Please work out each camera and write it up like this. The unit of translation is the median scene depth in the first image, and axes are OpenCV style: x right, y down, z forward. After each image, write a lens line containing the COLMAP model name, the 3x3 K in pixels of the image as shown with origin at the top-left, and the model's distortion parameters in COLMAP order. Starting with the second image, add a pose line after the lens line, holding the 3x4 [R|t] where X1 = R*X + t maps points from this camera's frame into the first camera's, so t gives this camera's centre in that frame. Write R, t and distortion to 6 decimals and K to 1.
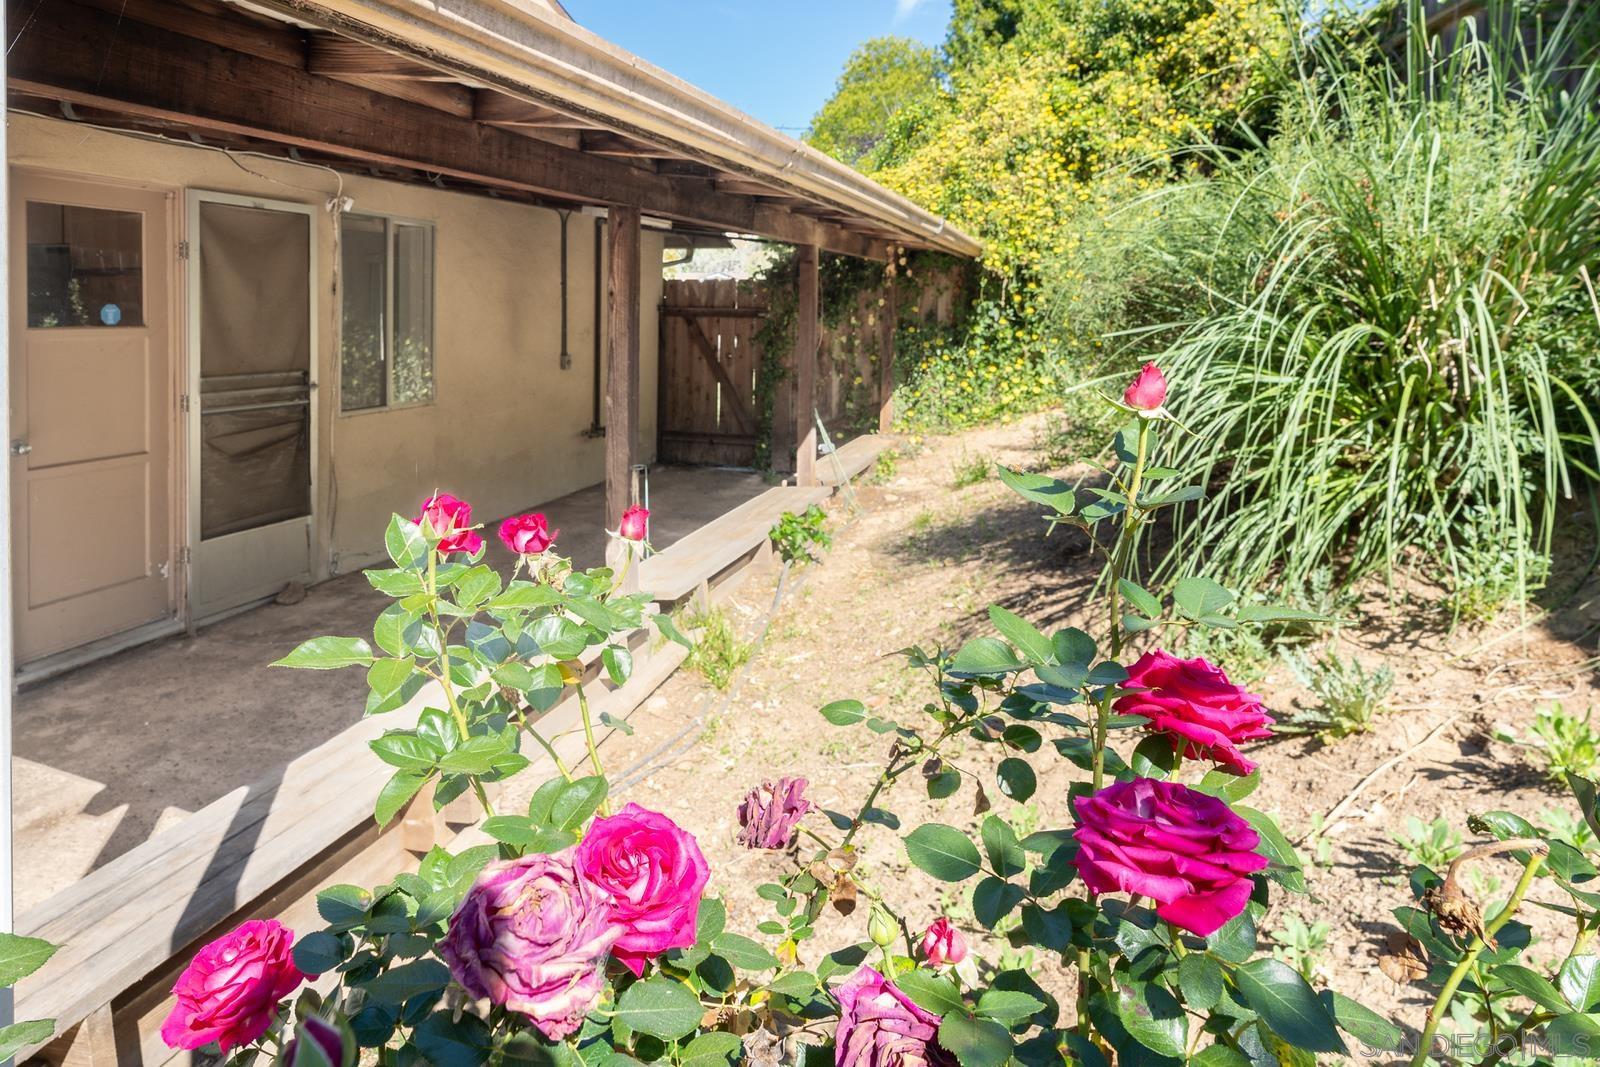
lens RADIAL K [[919.6, 0, 800.0], [0, 919.6, 533.5], [0, 0, 1]] dist [0.002006, 0.000130]
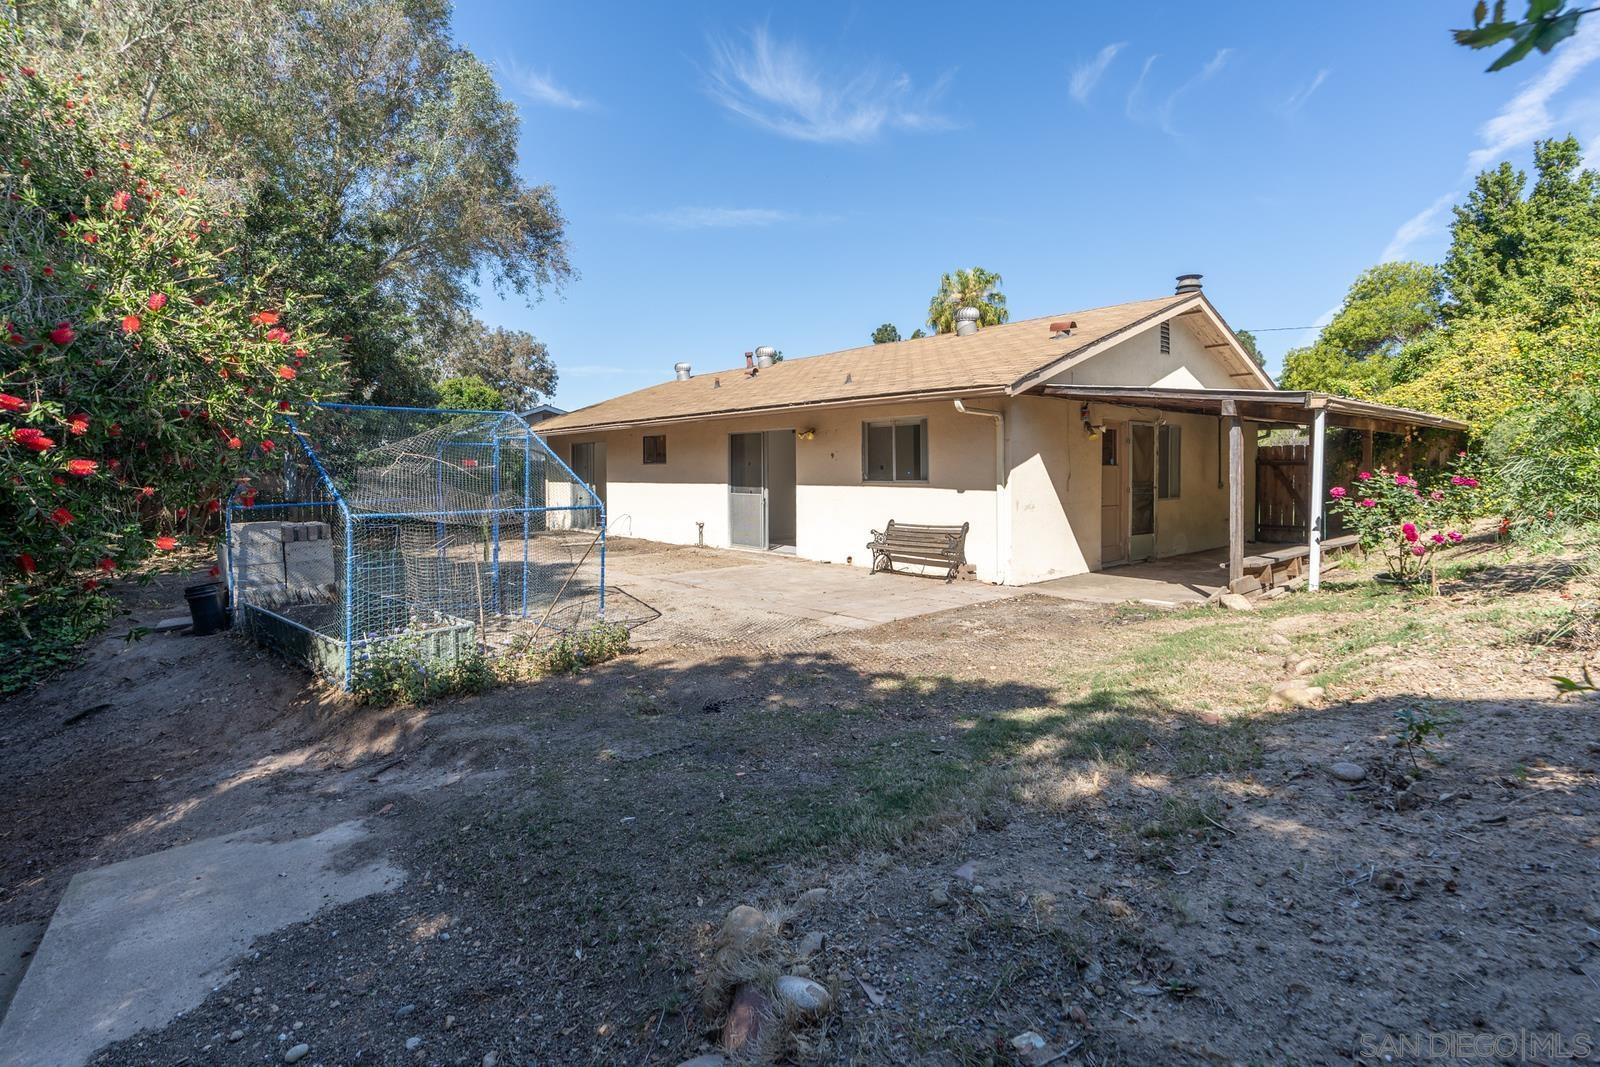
lens RADIAL K [[846.9, 0, 802.0], [0, 846.9, 522.6], [0, 0, 1]] dist [0.004899, 0.002057]
pose [[0.877790, 0.017873, -0.478712, -0.149331], [-0.105238, 0.982087, -0.156304, 0.274625], [0.467343, 0.187581, 0.863947, -1.011993]]
